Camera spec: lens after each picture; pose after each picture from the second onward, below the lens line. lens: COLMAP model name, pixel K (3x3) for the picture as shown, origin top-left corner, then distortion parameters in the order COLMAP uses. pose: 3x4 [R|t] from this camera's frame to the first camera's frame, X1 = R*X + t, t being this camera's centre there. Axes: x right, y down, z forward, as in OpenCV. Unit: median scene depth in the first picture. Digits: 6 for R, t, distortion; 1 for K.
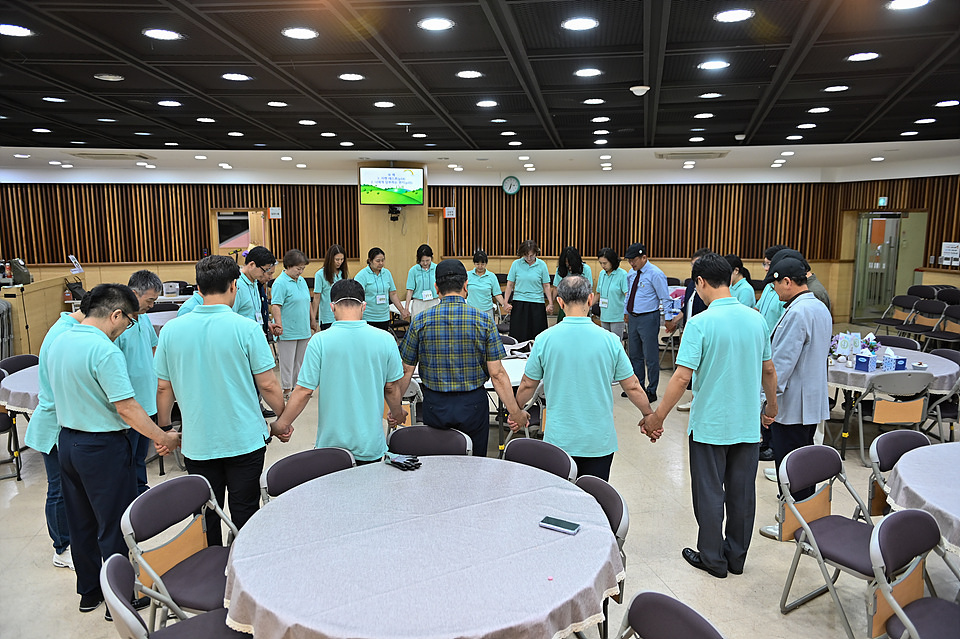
lens RADIAL K [[654.9, 0, 480.0], [0, 654.9, 319.5], [0, 0, 1]] dist [-0.011398, 0.001393]
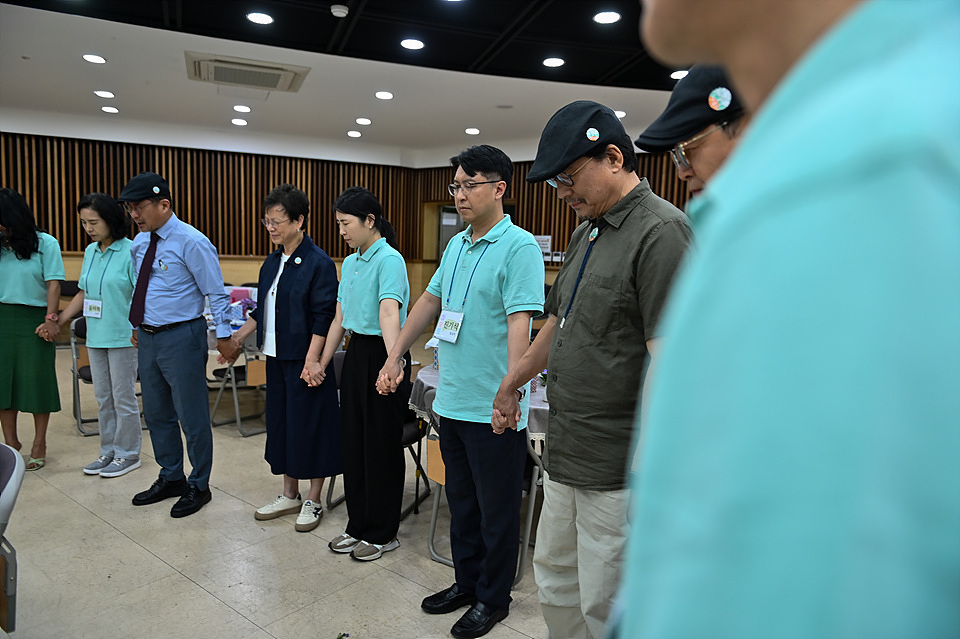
lens RADIAL K [[654.9, 0, 480.0], [0, 654.9, 319.5], [0, 0, 1]] dist [-0.011398, 0.001393]
pose [[0.787459, -0.042243, 0.614918, 0.106132], [0.063346, 0.997912, -0.012568, 0.004546], [-0.613103, 0.048849, 0.788491, 0.383091]]
